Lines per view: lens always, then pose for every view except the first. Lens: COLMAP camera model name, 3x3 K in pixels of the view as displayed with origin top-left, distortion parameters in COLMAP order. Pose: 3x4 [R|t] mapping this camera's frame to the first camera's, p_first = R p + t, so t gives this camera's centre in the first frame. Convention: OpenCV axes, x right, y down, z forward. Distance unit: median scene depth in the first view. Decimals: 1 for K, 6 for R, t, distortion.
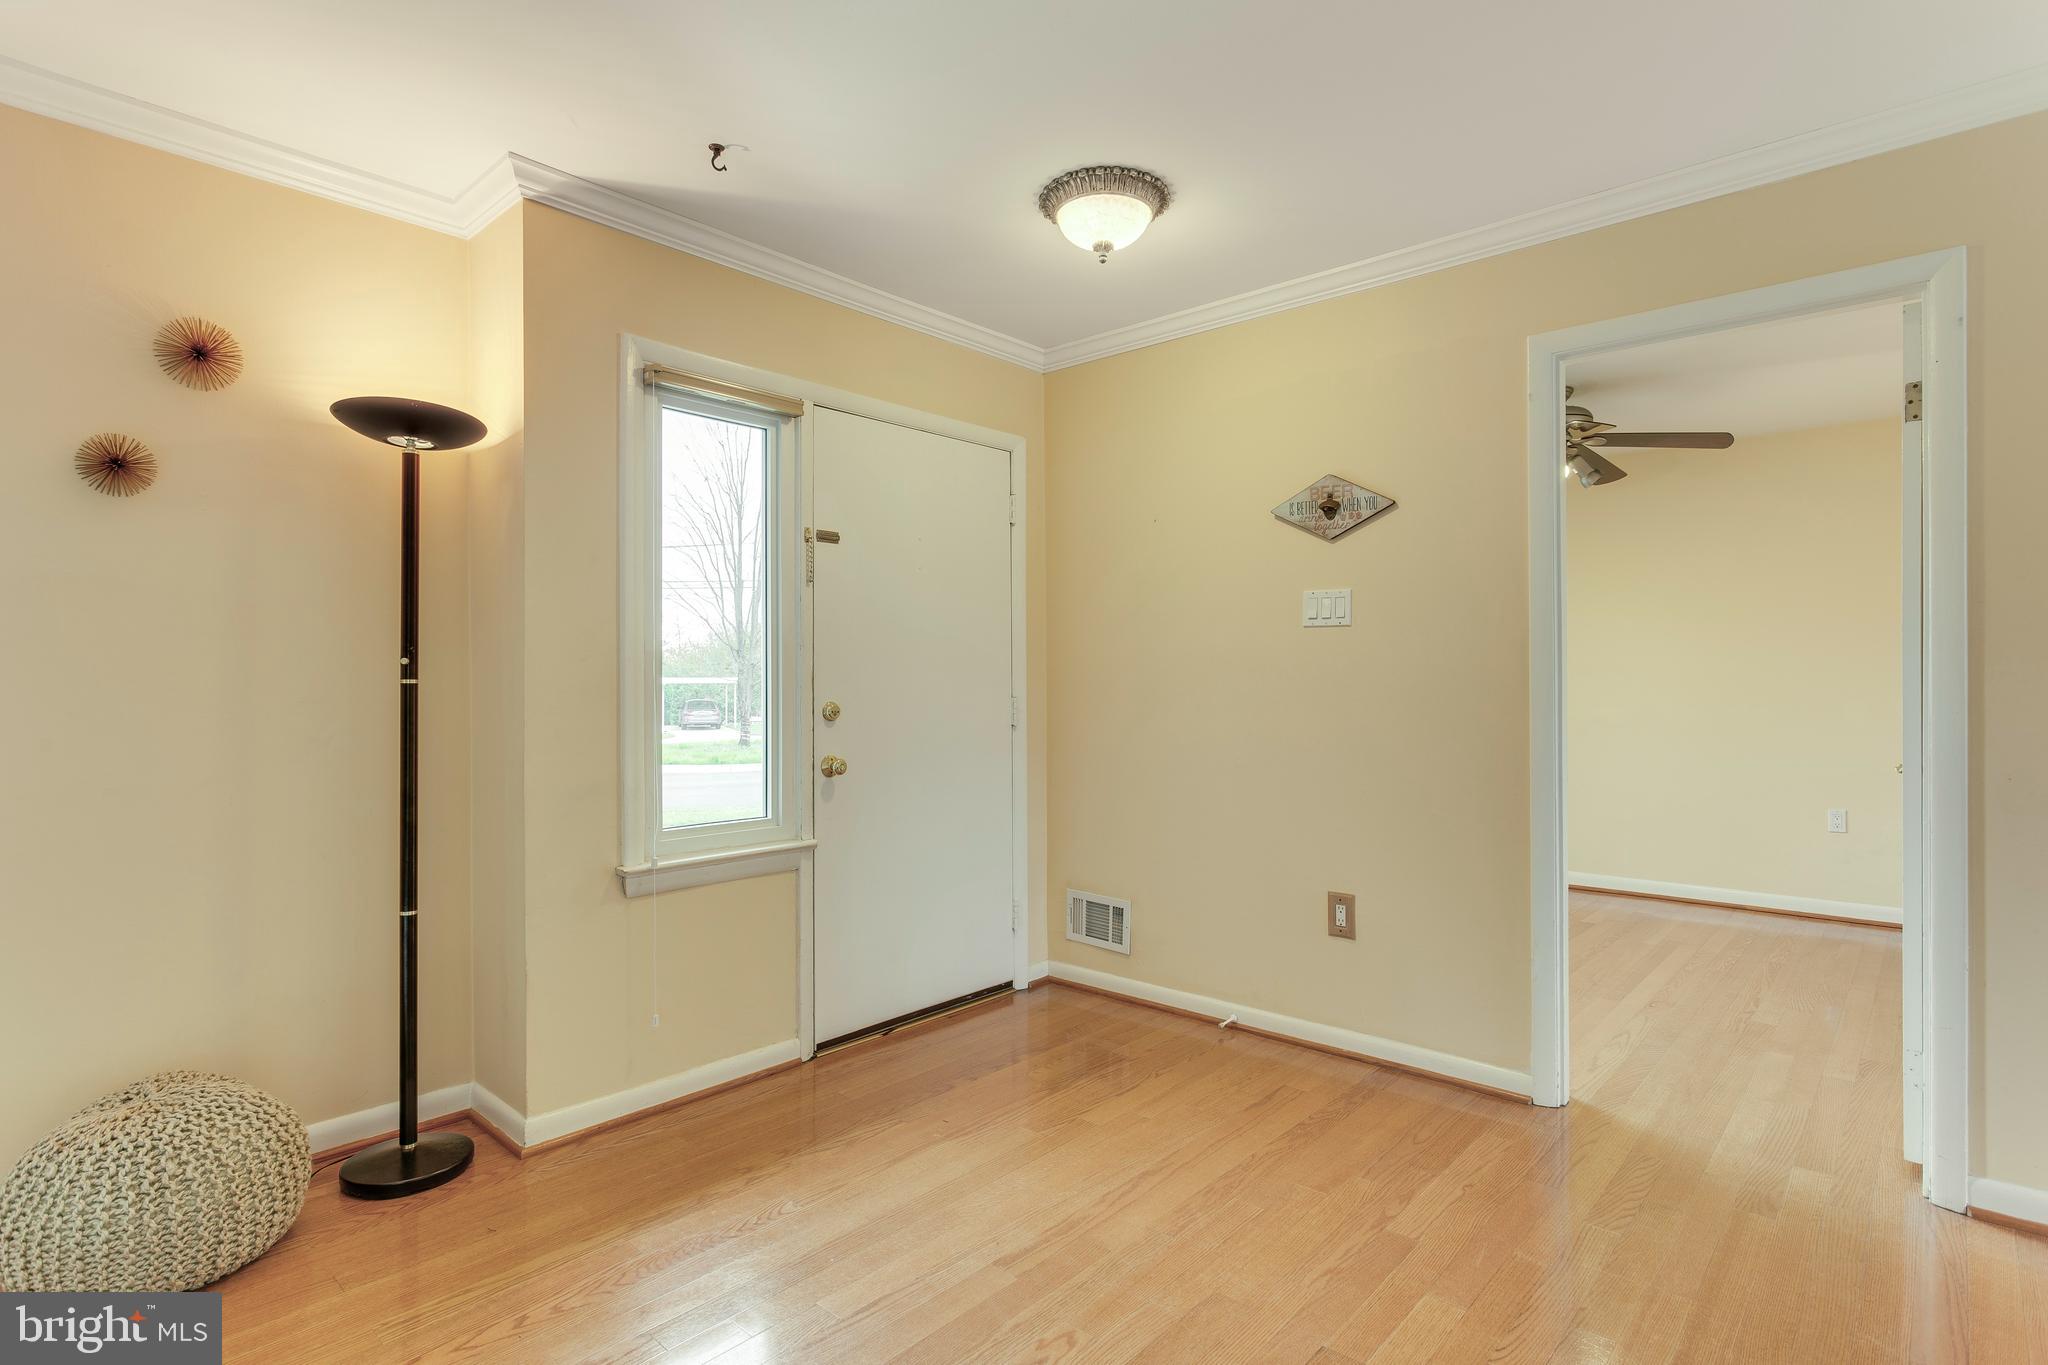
lens RADIAL K [[1029.7, 0, 1024.1], [0, 1029.7, 692.6], [0, 0, 1]] dist [-0.001509, 0.000982]
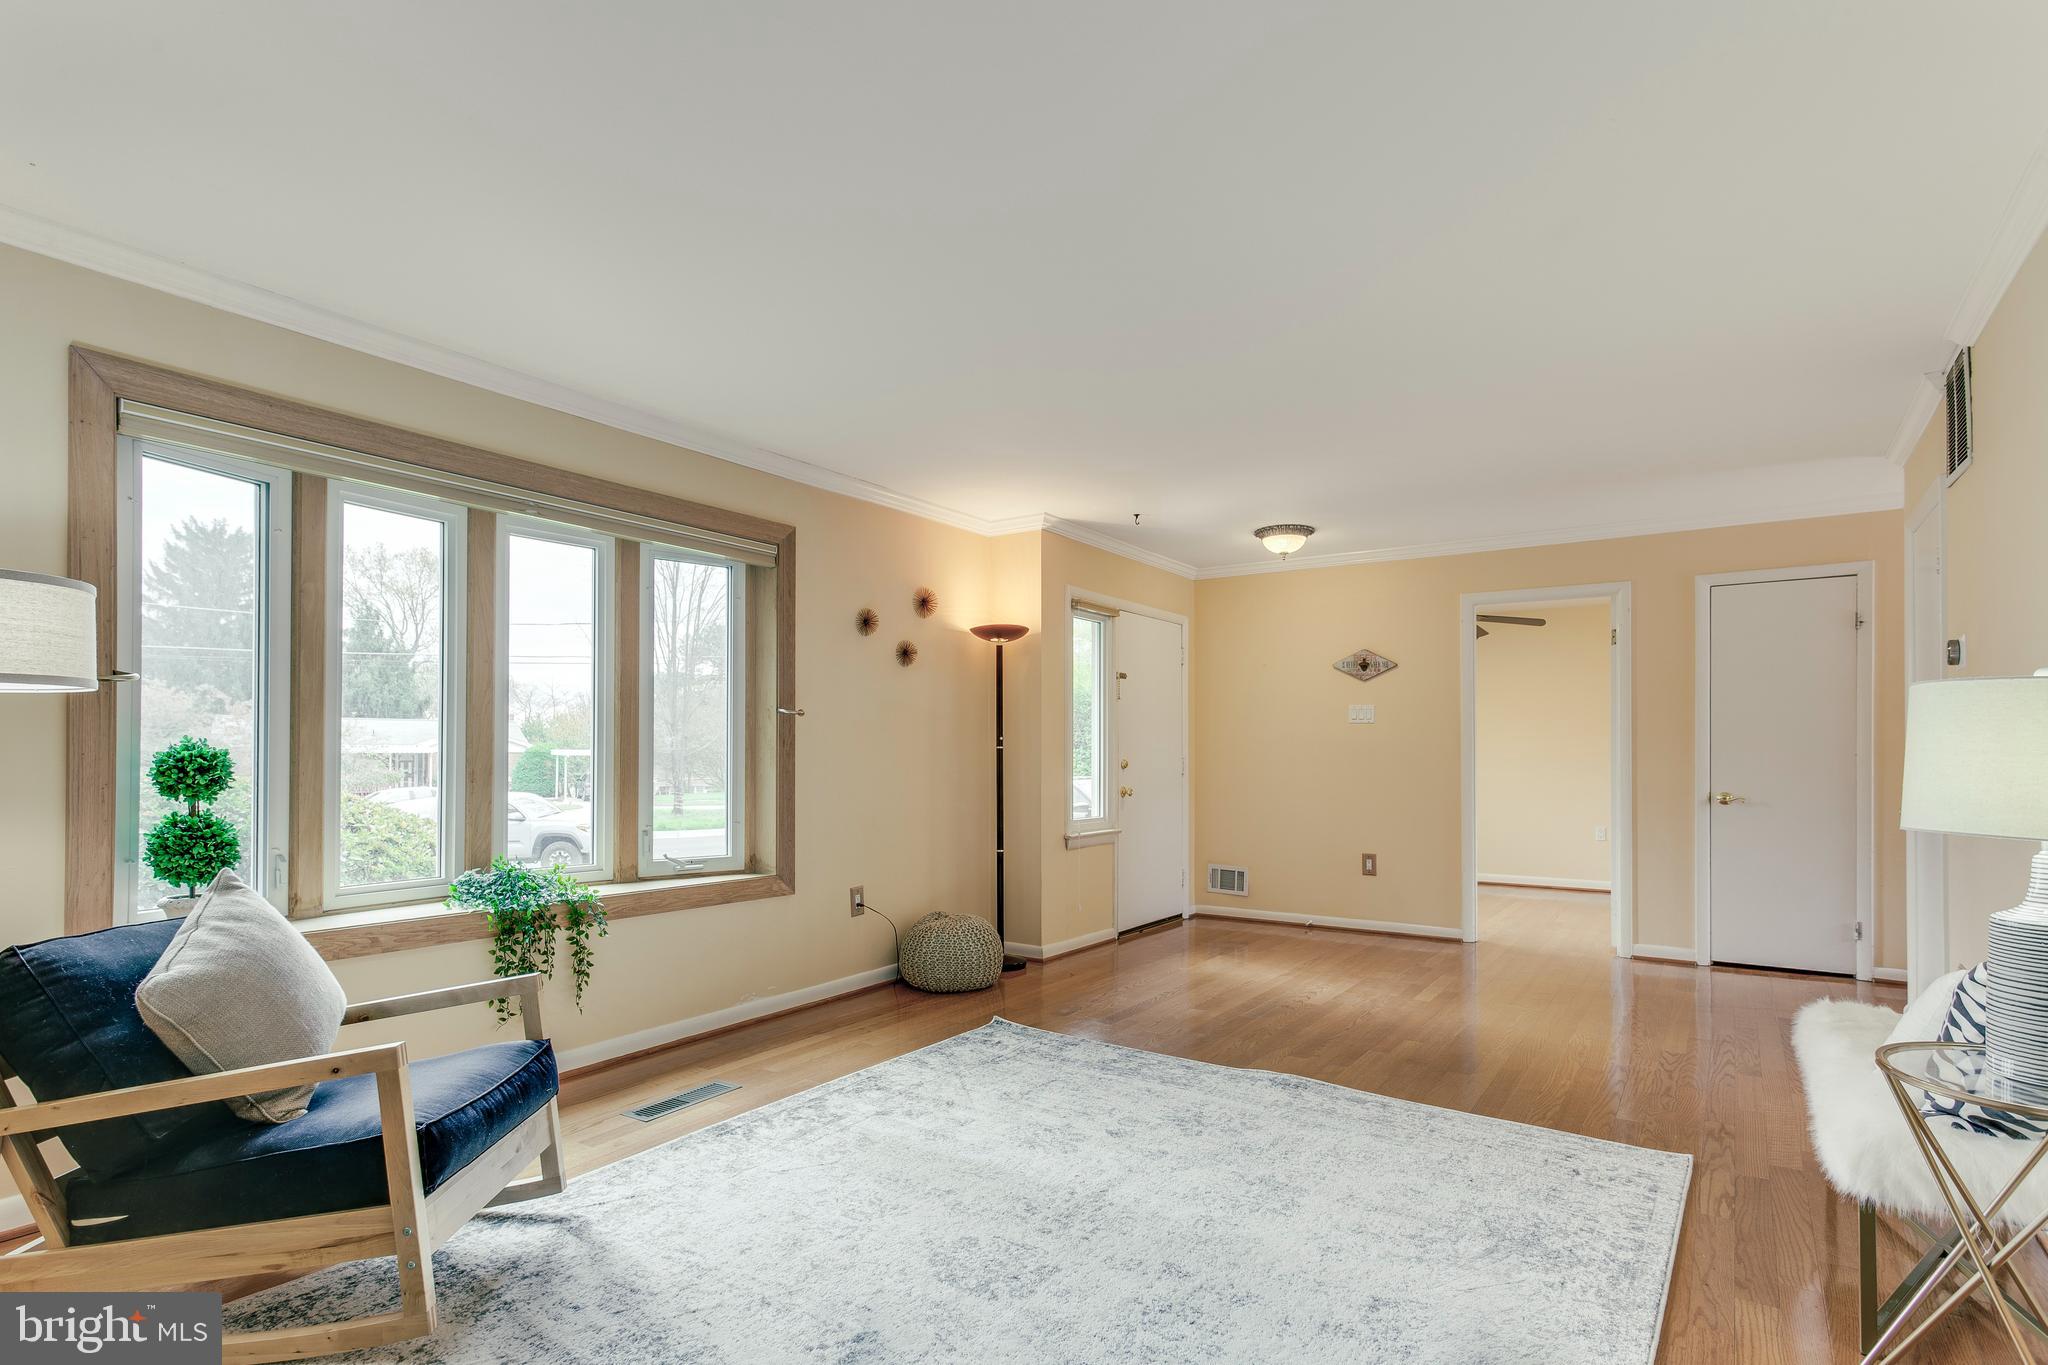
lens RADIAL K [[1031.4, 0, 1021.0], [0, 1031.4, 755.7], [0, 0, 1]] dist [-0.000546, -0.000203]
pose [[0.990727, 0.003822, 0.135814, -0.669031], [-0.002300, 0.999933, -0.011364, 0.025839], [-0.135849, 0.010946, 0.990669, -0.955842]]
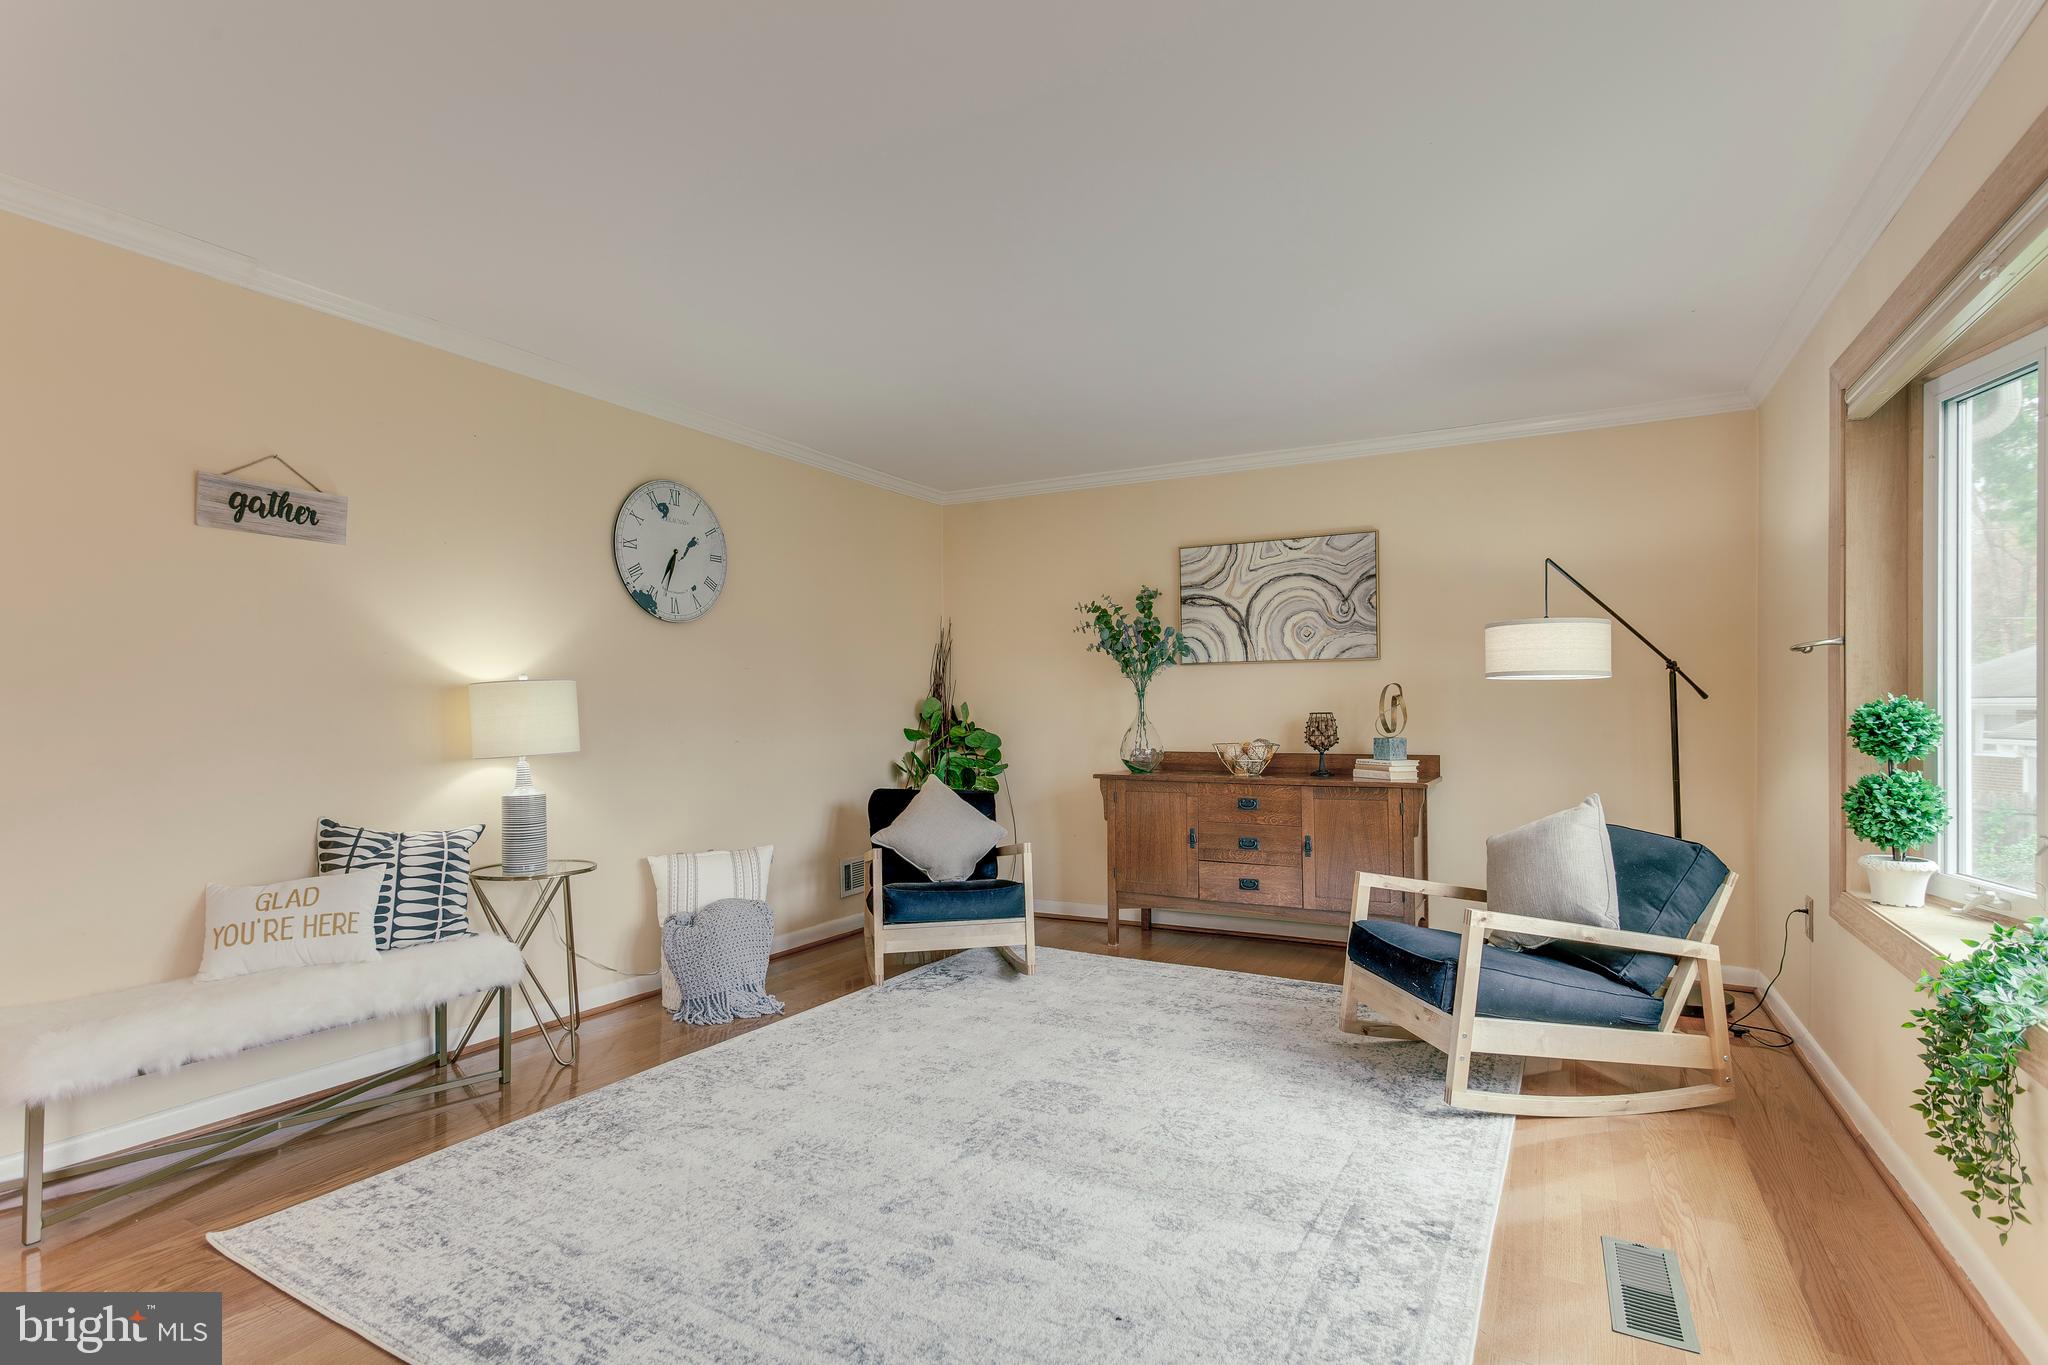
lens RADIAL K [[981.6, 0, 1026.3], [0, 981.6, 706.2], [0, 0, 1]] dist [0.000212, -0.000221]
pose [[-0.970153, 0.008051, -0.242360, -0.342509], [0.005201, 0.999910, 0.012394, -0.003166], [0.242438, 0.010763, -0.970107, 0.671119]]
